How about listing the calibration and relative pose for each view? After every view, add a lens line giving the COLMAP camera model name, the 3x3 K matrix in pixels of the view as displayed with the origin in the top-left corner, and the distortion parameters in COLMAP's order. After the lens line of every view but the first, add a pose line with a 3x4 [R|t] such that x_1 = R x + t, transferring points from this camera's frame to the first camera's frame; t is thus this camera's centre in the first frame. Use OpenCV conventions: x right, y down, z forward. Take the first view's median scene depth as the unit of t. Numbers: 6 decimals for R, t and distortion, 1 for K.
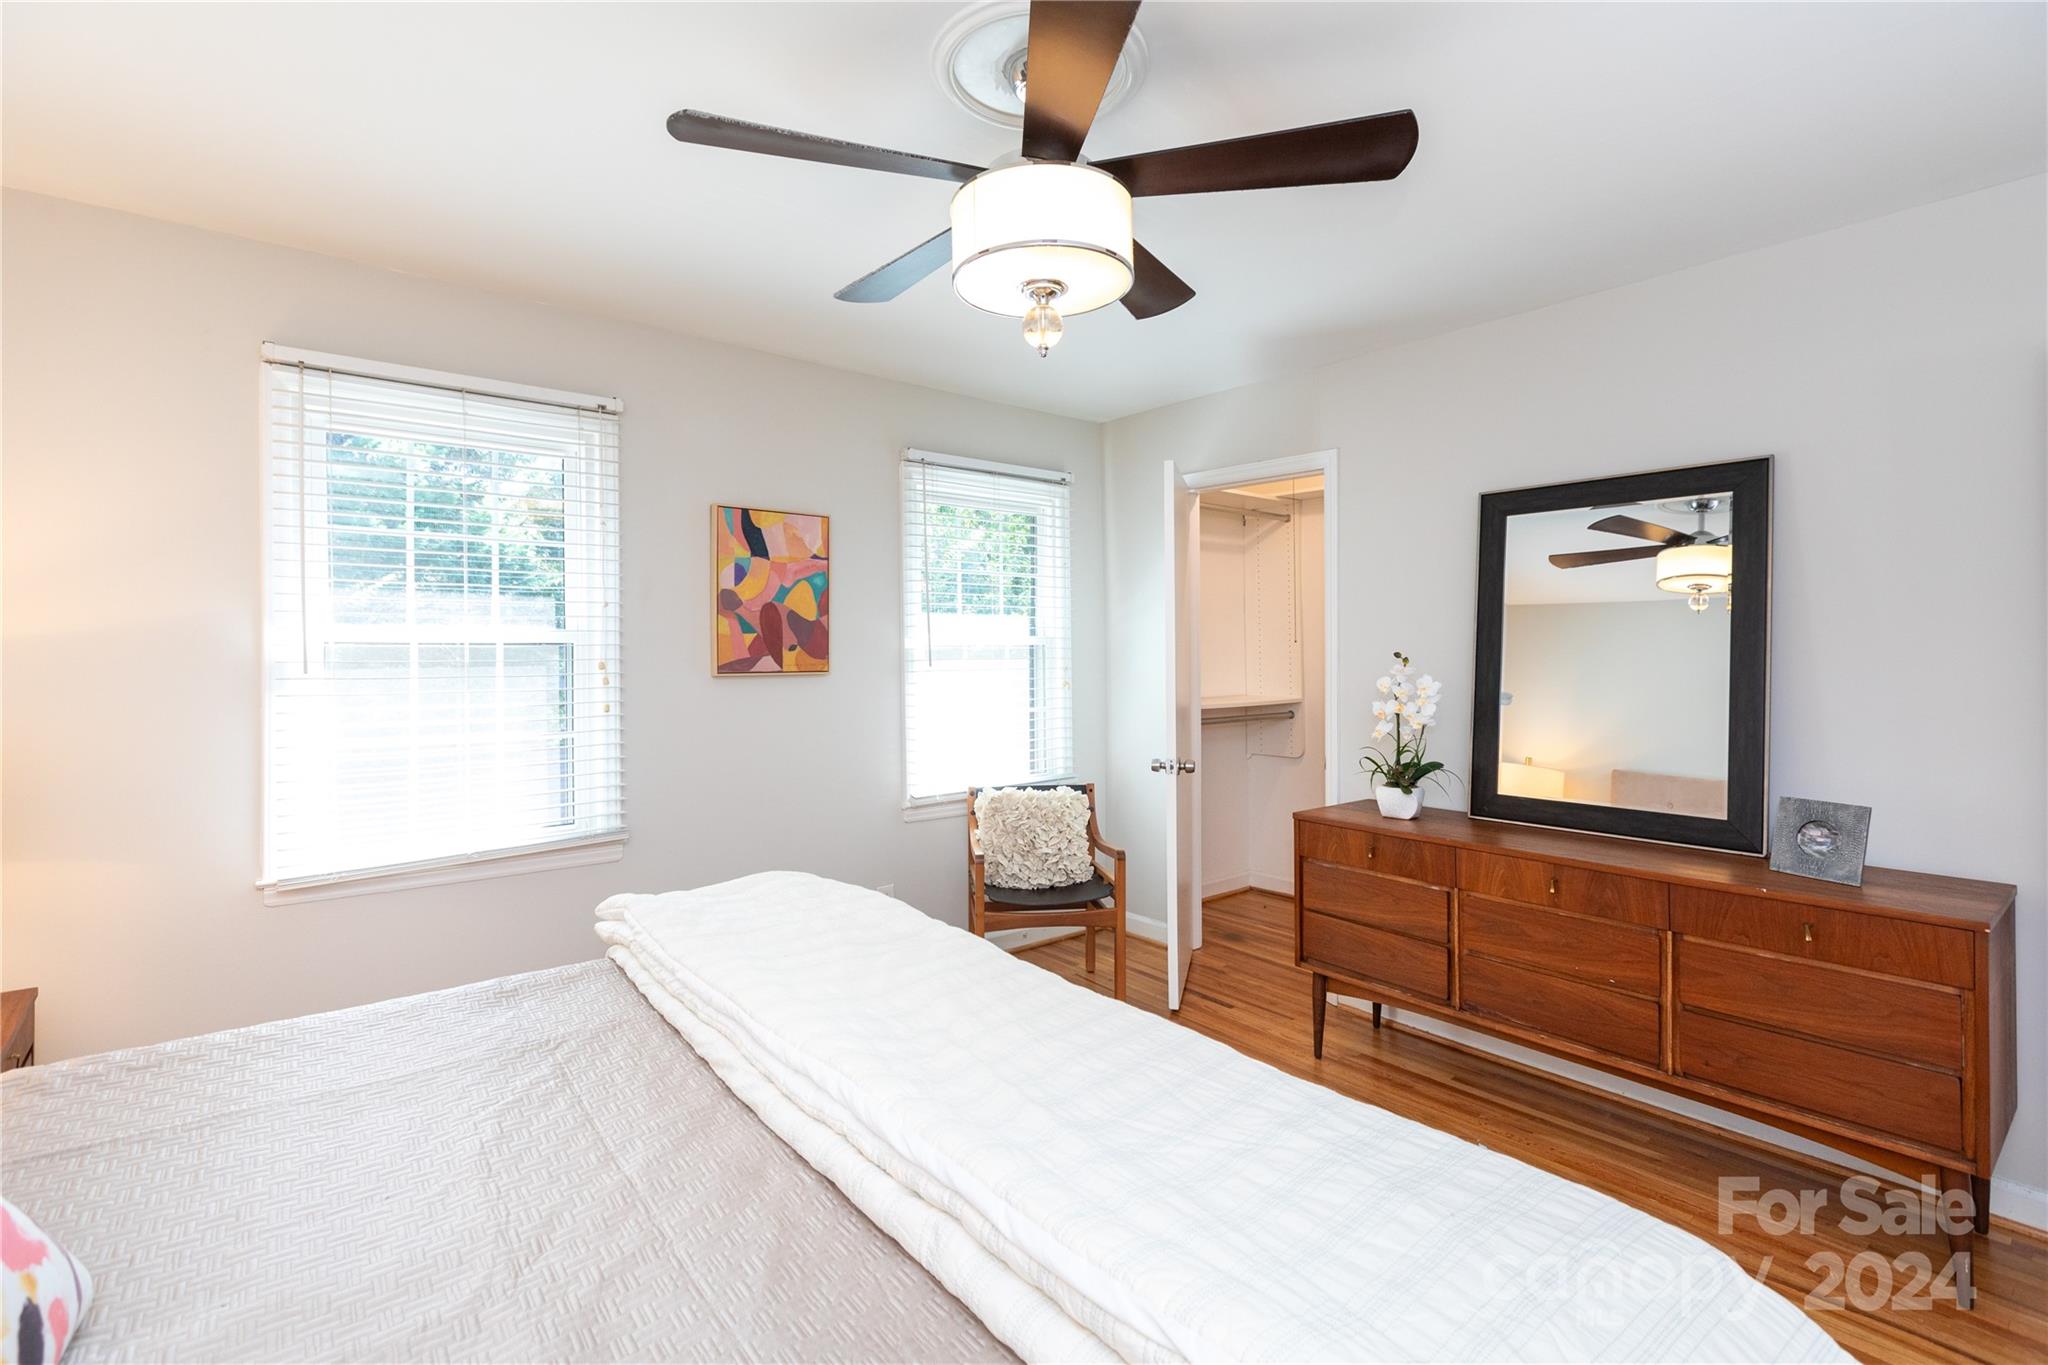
lens RADIAL K [[939.7, 0, 1014.4], [0, 939.7, 657.9], [0, 0, 1]] dist [0.001280, -0.000187]
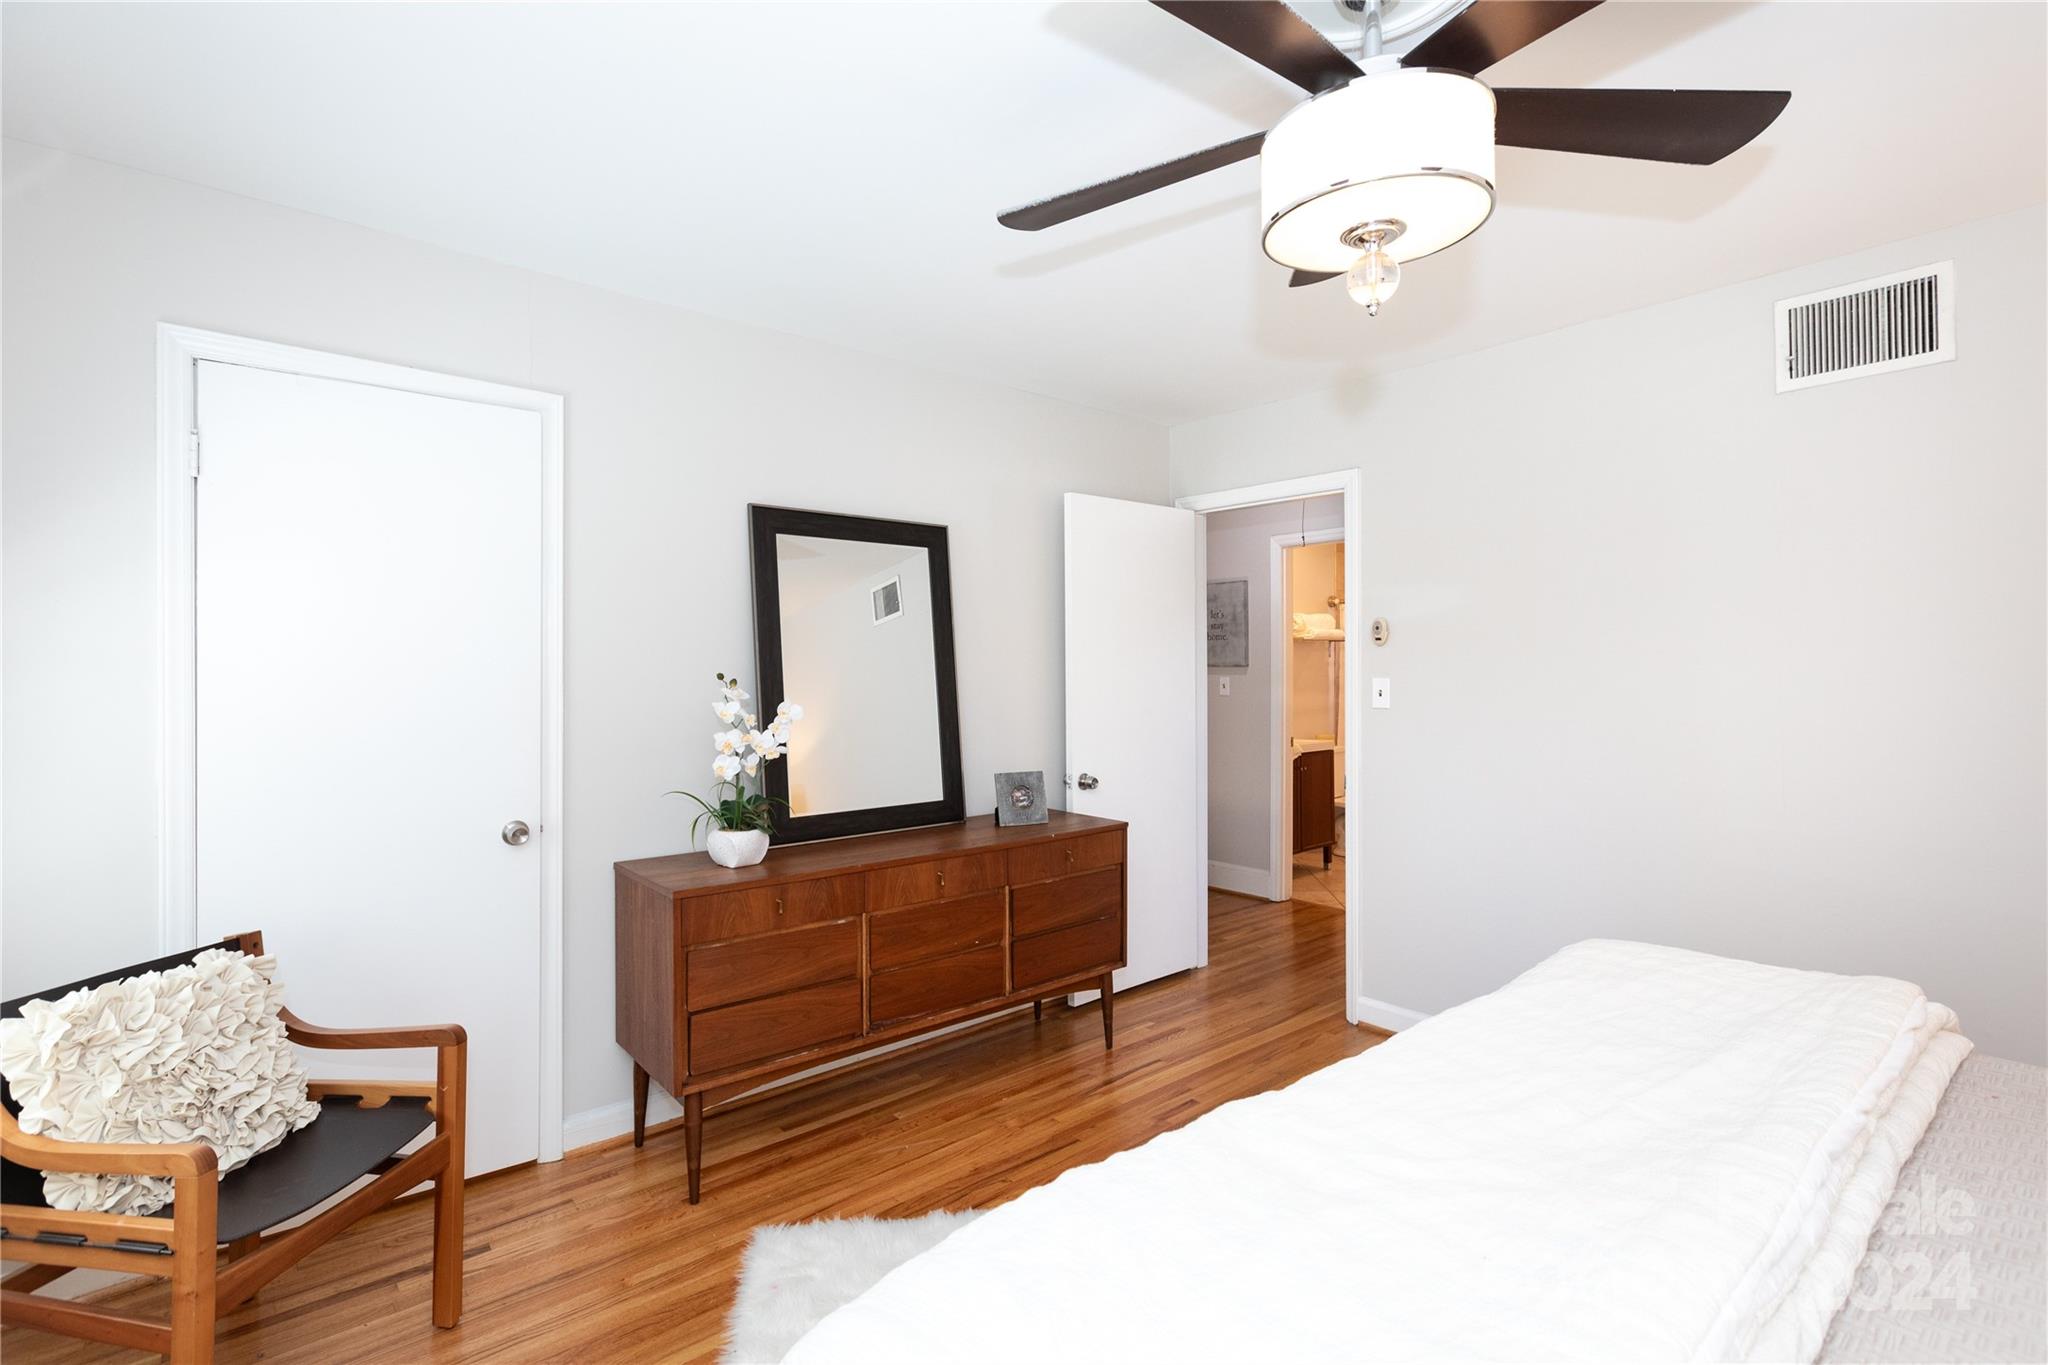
lens RADIAL K [[936.2, 0, 1024.0], [0, 936.2, 682.5], [0, 0, 1]] dist [0.002329, 0.000149]
pose [[-0.015479, -0.012509, 0.999802, -0.393750], [0.014159, 0.999819, 0.012729, -0.004156], [-0.999780, 0.014353, -0.015299, 0.658472]]
